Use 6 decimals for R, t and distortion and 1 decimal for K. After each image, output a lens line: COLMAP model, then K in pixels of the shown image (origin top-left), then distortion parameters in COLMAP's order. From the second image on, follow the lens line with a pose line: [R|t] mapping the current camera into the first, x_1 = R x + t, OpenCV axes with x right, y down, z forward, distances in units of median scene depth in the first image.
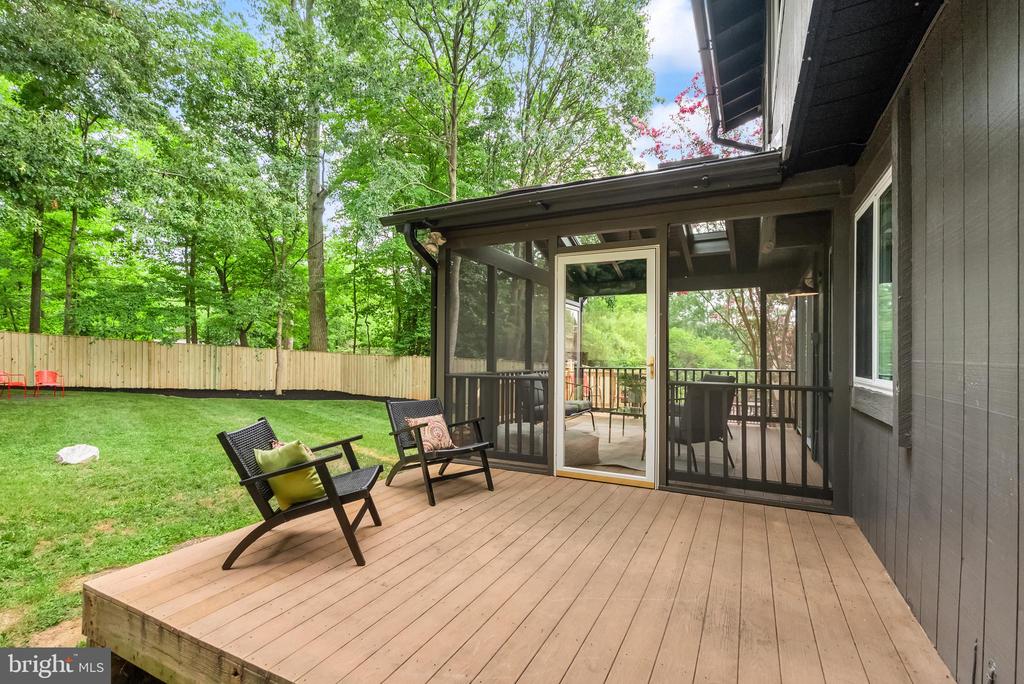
lens RADIAL K [[473.8, 0, 508.1], [0, 473.8, 345.4], [0, 0, 1]] dist [-0.000127, 0.000181]
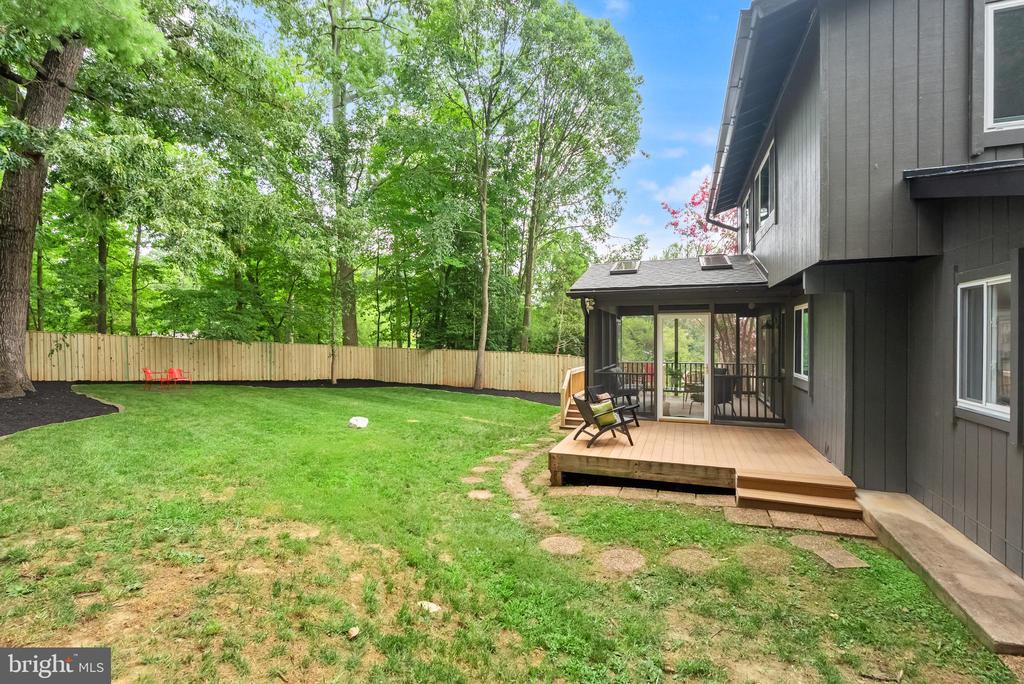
lens RADIAL K [[483.4, 0, 496.8], [0, 483.4, 336.9], [0, 0, 1]] dist [-0.001601, -0.000166]
pose [[0.994999, -0.012078, 0.099157, -0.210438], [0.010001, 0.999721, 0.021420, -0.038040], [-0.099388, -0.020322, 0.994841, -0.267845]]
